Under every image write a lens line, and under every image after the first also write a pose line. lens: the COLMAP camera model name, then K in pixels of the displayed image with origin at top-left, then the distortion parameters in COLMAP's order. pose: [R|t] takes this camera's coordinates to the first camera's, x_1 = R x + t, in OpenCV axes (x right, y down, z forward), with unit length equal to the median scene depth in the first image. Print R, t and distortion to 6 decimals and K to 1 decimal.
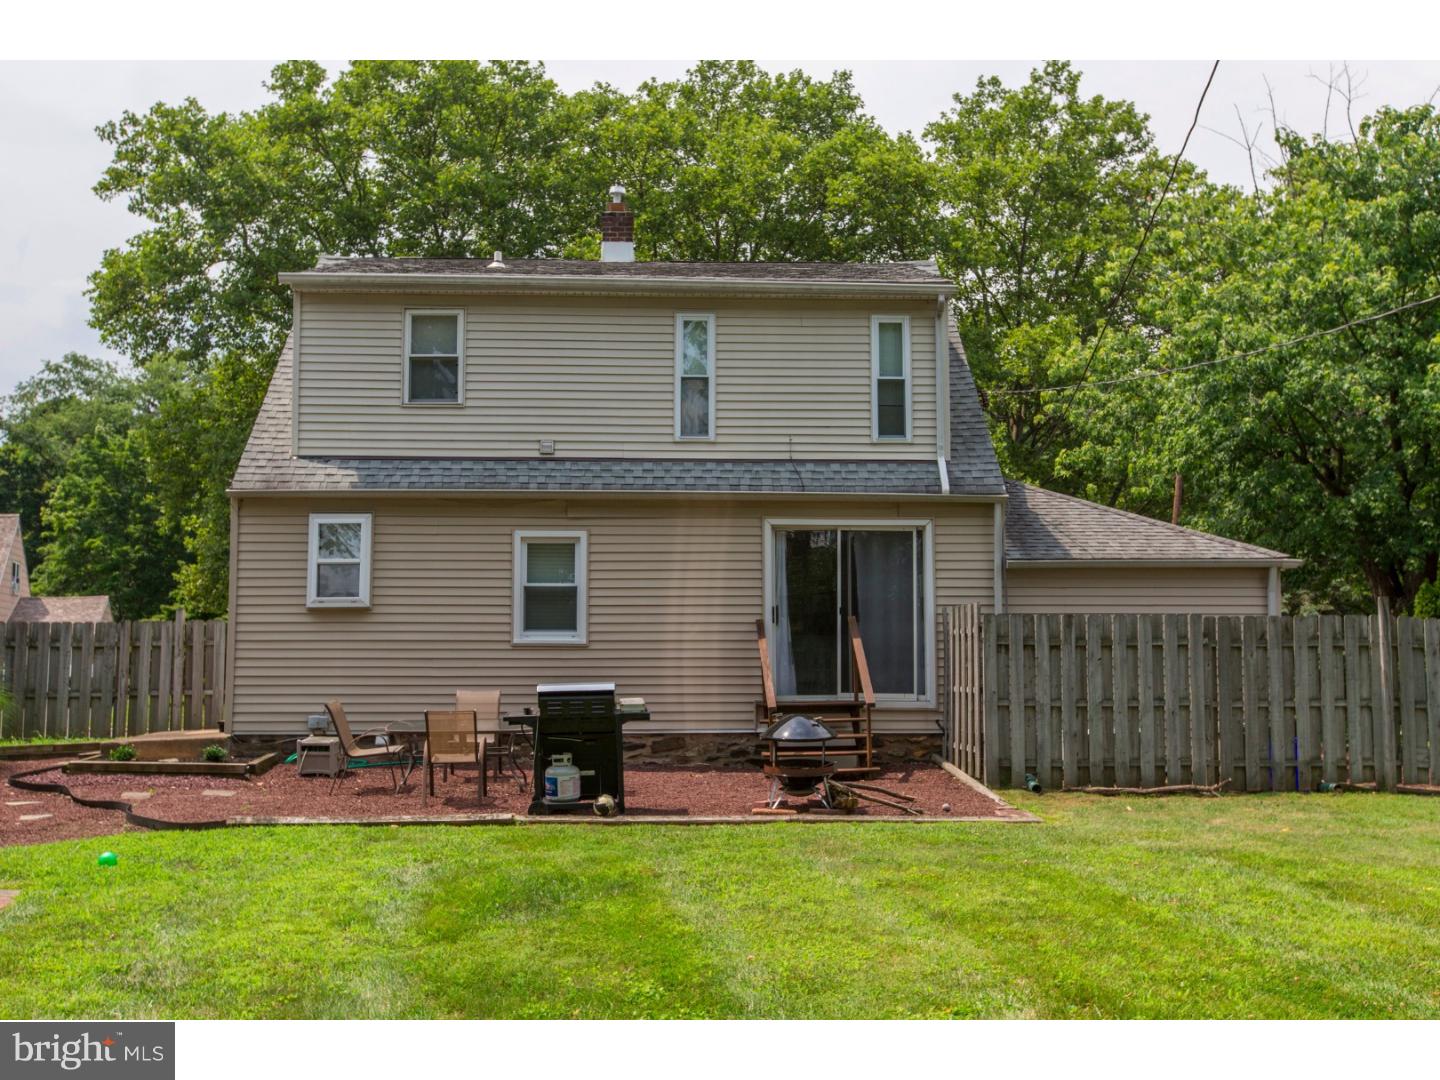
lens RADIAL K [[1422.4, 0, 722.7], [0, 1422.4, 542.3], [0, 0, 1]] dist [-0.003194, -0.000639]
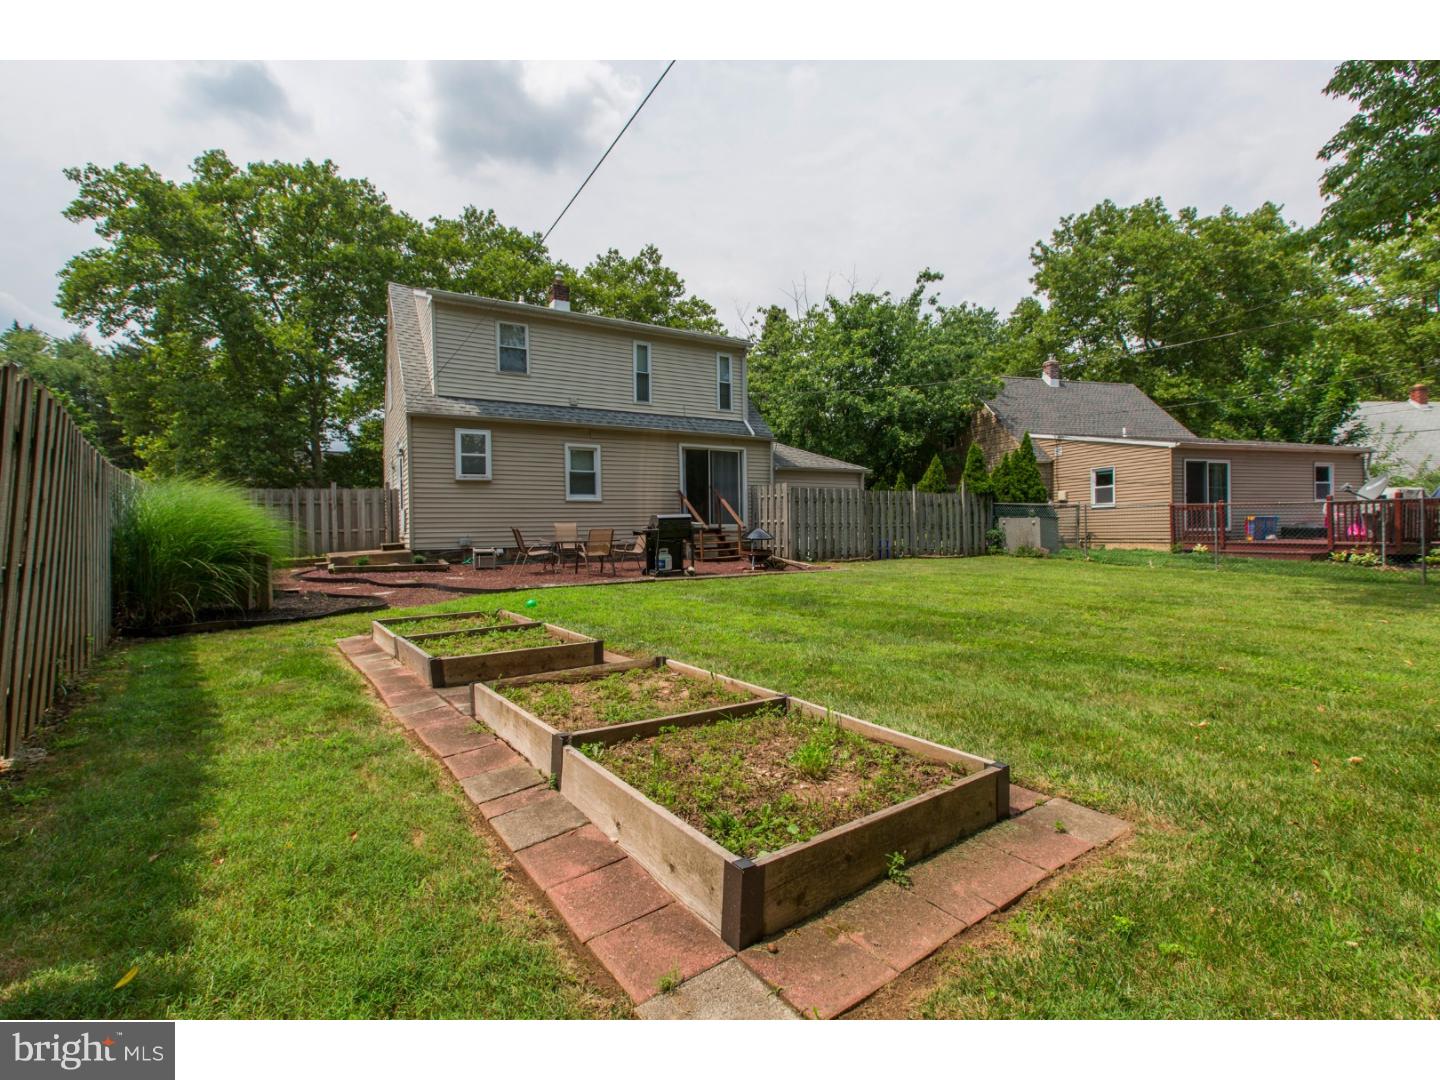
lens RADIAL K [[643.8, 0, 721.0], [0, 643.8, 537.6], [0, 0, 1]] dist [0.000830, 0.000079]
pose [[0.882272, -0.019799, 0.470324, -0.373073], [-0.025194, 0.995697, 0.089177, 0.036600], [-0.470066, -0.090527, 0.877976, 0.106278]]
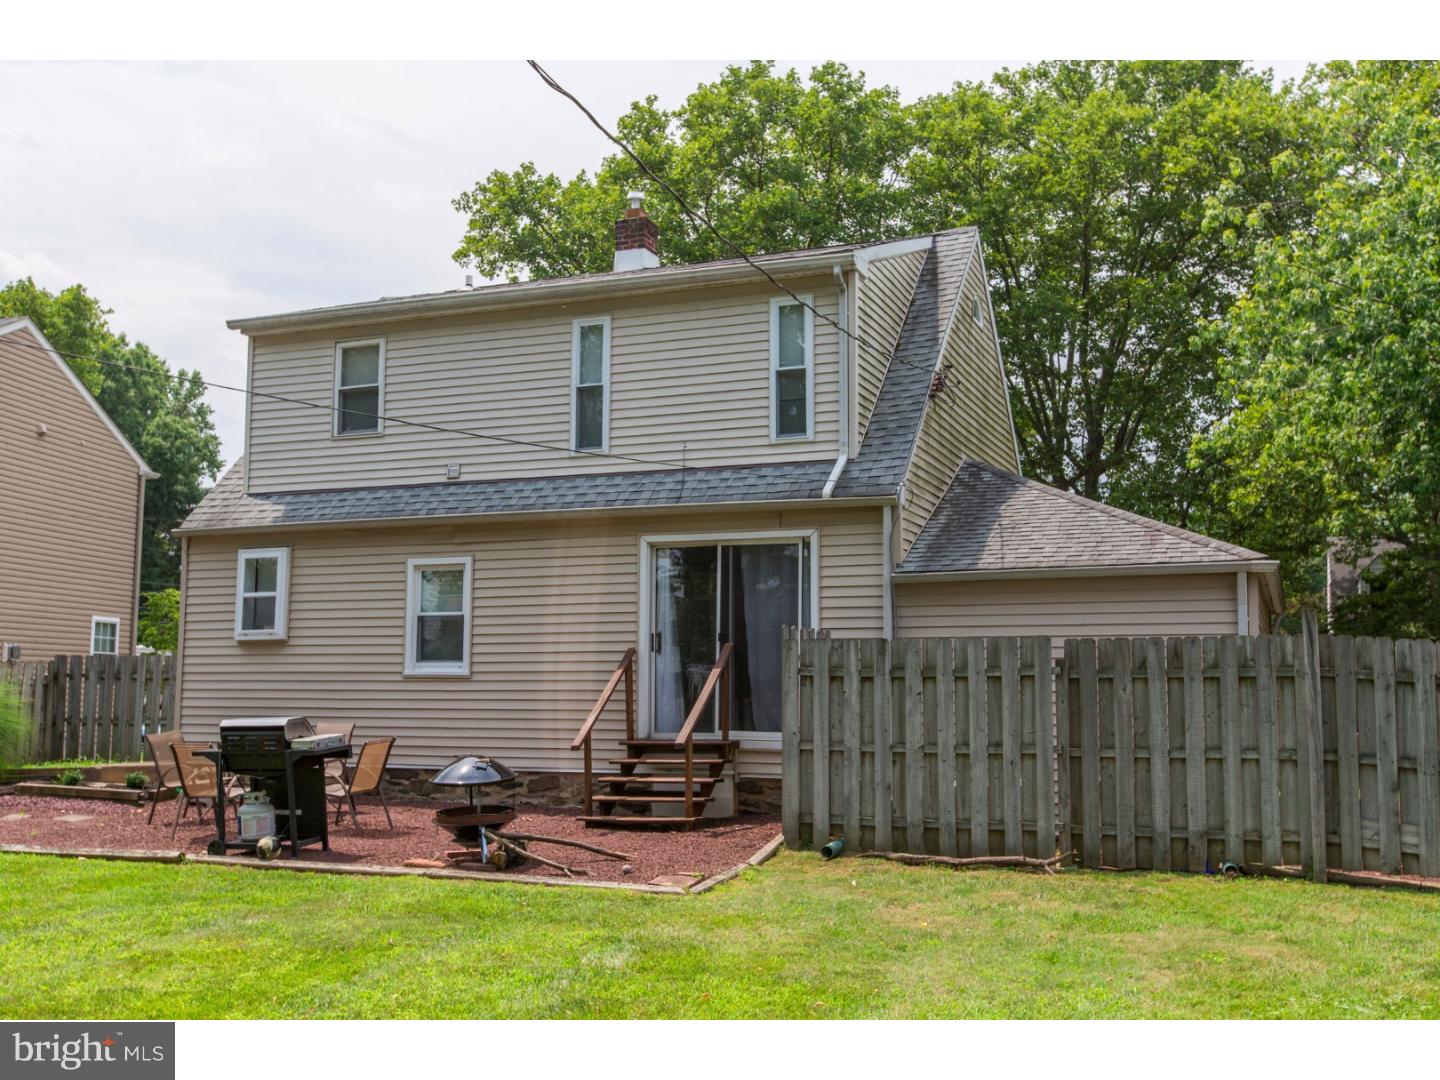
lens RADIAL K [[1436.8, 0, 720.0], [0, 1436.8, 540.0], [0, 0, 1]] dist [-0.002484, -0.004429]
pose [[0.911152, -0.040277, -0.410096, 0.448082], [0.032246, 0.999129, -0.026483, 0.011712], [0.410806, 0.010906, 0.911658, 0.188432]]
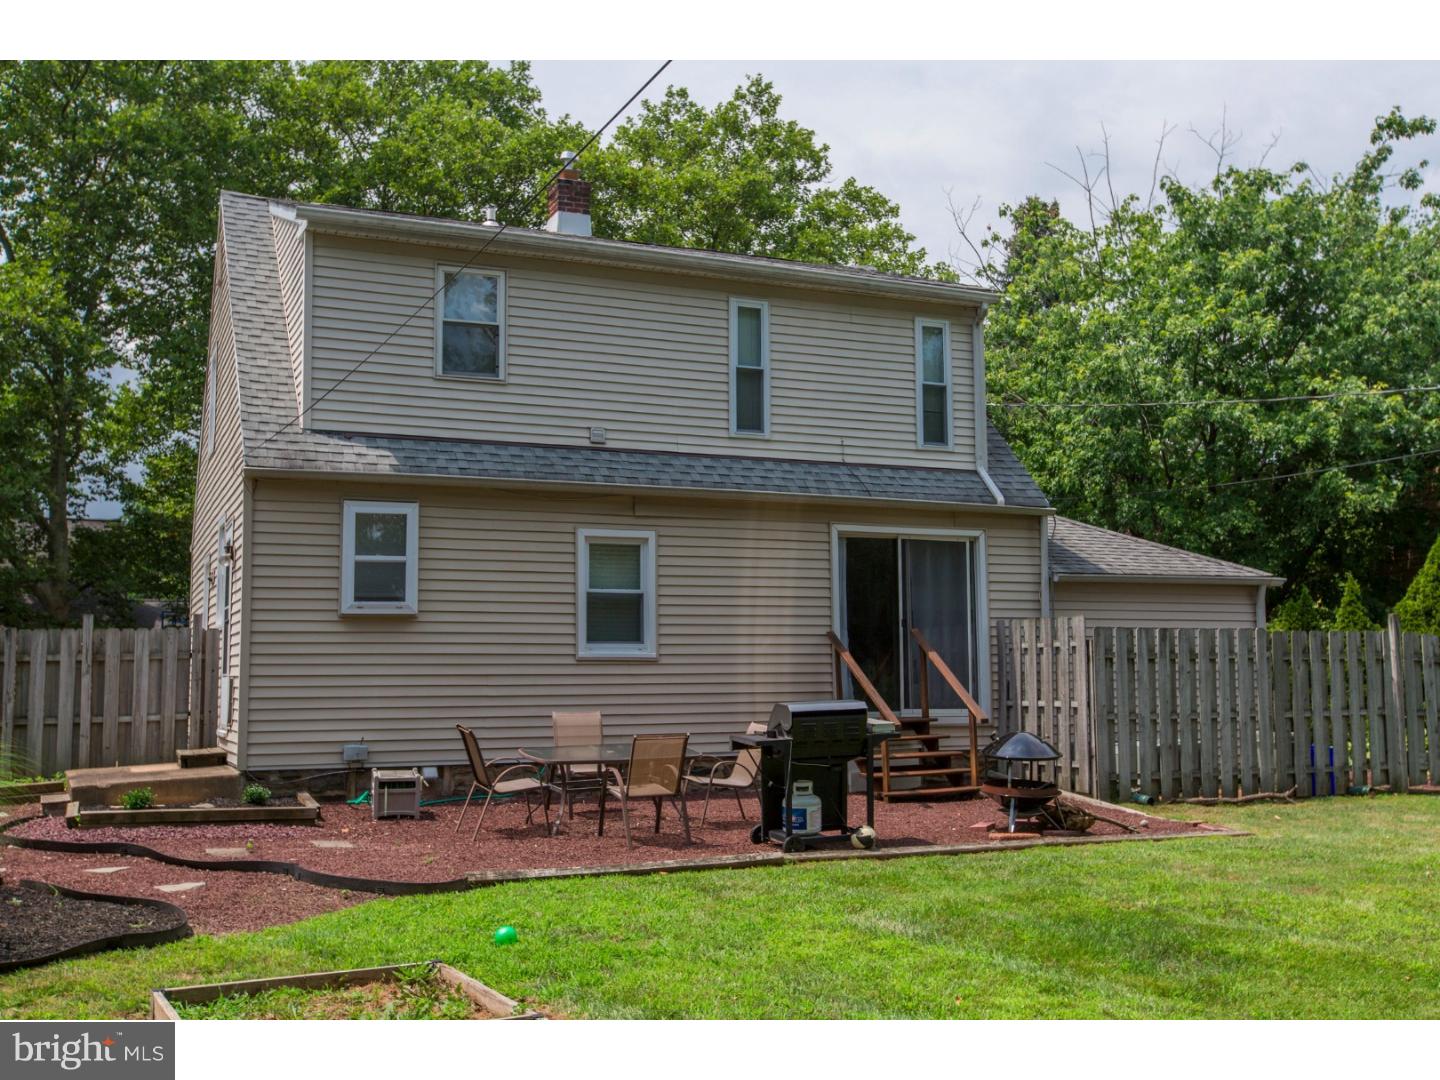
lens RADIAL K [[1436.8, 0, 720.0], [0, 1436.8, 540.0], [0, 0, 1]] dist [-0.002484, -0.004429]
pose [[0.934281, 0.028186, 0.355421, -0.375447], [-0.024659, 0.999591, -0.014451, 0.009341], [-0.355684, 0.004737, 0.934594, 0.139390]]
